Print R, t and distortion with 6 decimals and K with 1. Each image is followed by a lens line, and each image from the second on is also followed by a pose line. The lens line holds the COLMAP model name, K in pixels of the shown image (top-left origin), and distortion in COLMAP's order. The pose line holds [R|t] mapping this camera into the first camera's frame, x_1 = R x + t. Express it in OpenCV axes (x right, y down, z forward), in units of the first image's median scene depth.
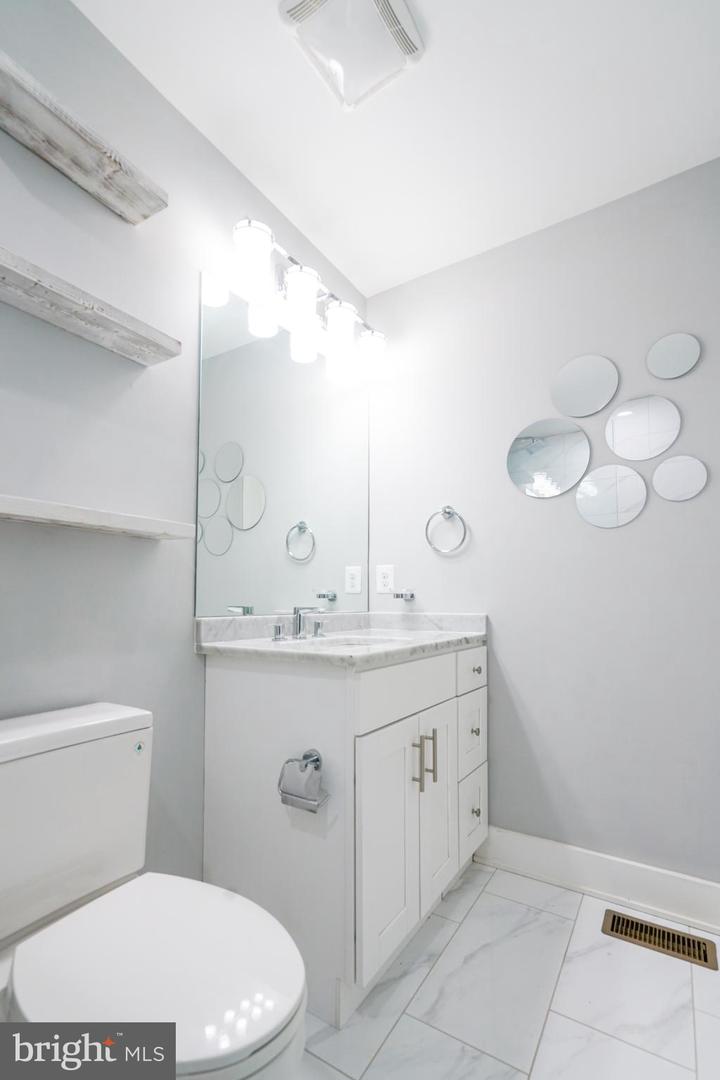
lens RADIAL K [[492.2, 0, 335.7], [0, 492.2, 579.9], [0, 0, 1]] dist [-0.028176, 0.011743]
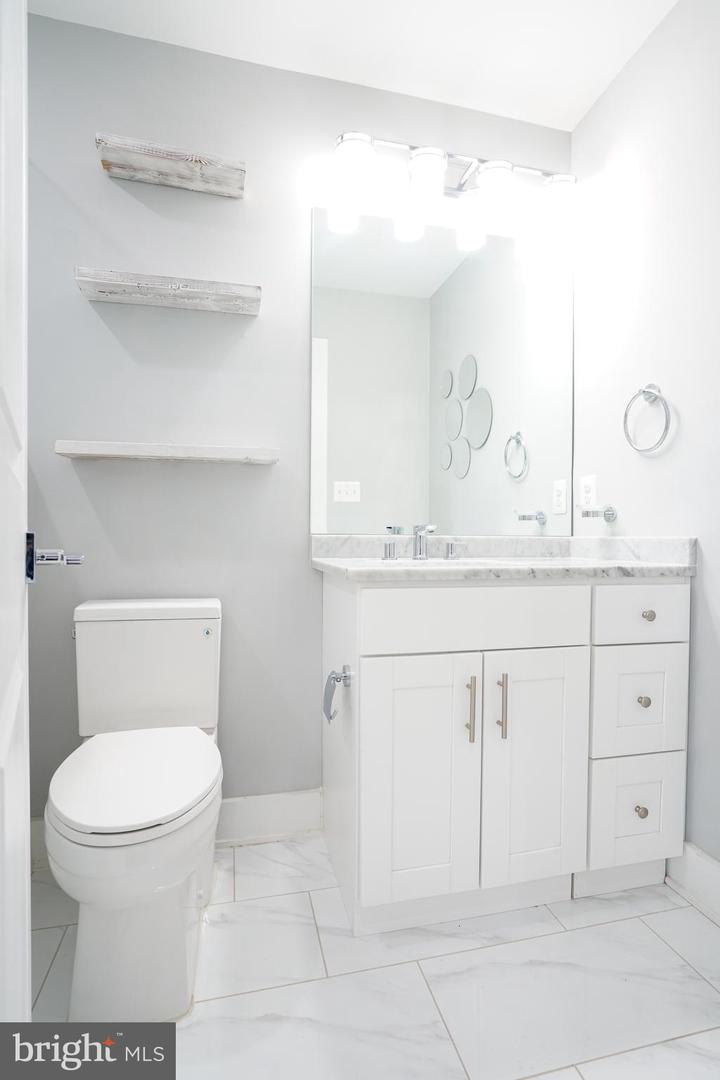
lens RADIAL K [[544.6, 0, 382.7], [0, 544.6, 549.1], [0, 0, 1]] dist [-0.005731, -0.000066]
pose [[0.725206, 0.017968, -0.688297, 0.626482], [0.027903, 0.998071, 0.055455, 0.039055], [0.687966, -0.059422, 0.723306, 0.200070]]
